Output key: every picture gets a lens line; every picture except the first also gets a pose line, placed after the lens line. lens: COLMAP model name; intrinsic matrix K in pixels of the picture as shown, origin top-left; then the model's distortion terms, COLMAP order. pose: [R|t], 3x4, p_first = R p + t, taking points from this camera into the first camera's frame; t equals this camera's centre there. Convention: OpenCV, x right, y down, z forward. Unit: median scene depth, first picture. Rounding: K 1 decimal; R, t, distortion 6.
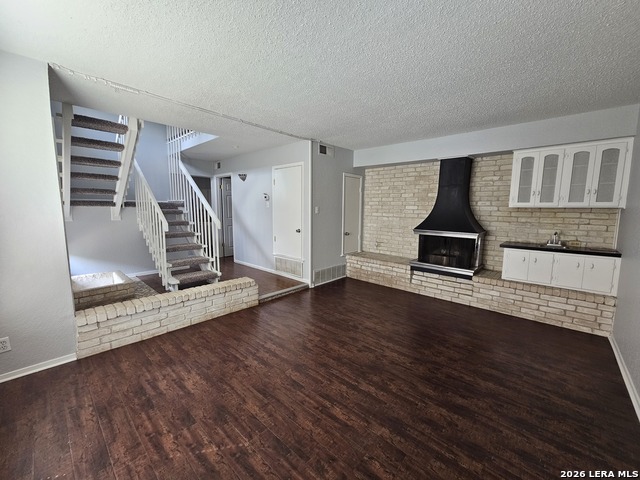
lens RADIAL K [[261.0, 0, 322.0], [0, 261.0, 237.7], [0, 0, 1]] dist [-0.000444, -0.000225]
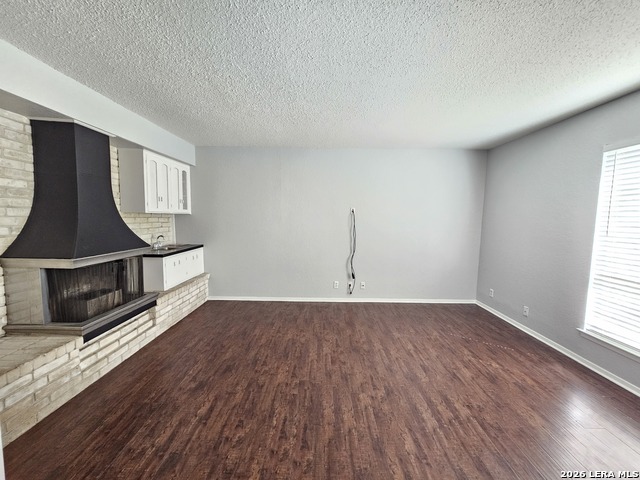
lens RADIAL K [[261.0, 0, 324.7], [0, 261.0, 243.0], [0, 0, 1]] dist [-0.000444, -0.000225]
pose [[-0.681362, -0.093072, 0.726005, -0.492810], [0.057484, 0.982015, 0.179841, -0.201726], [-0.729686, 0.164270, -0.663757, 1.670361]]
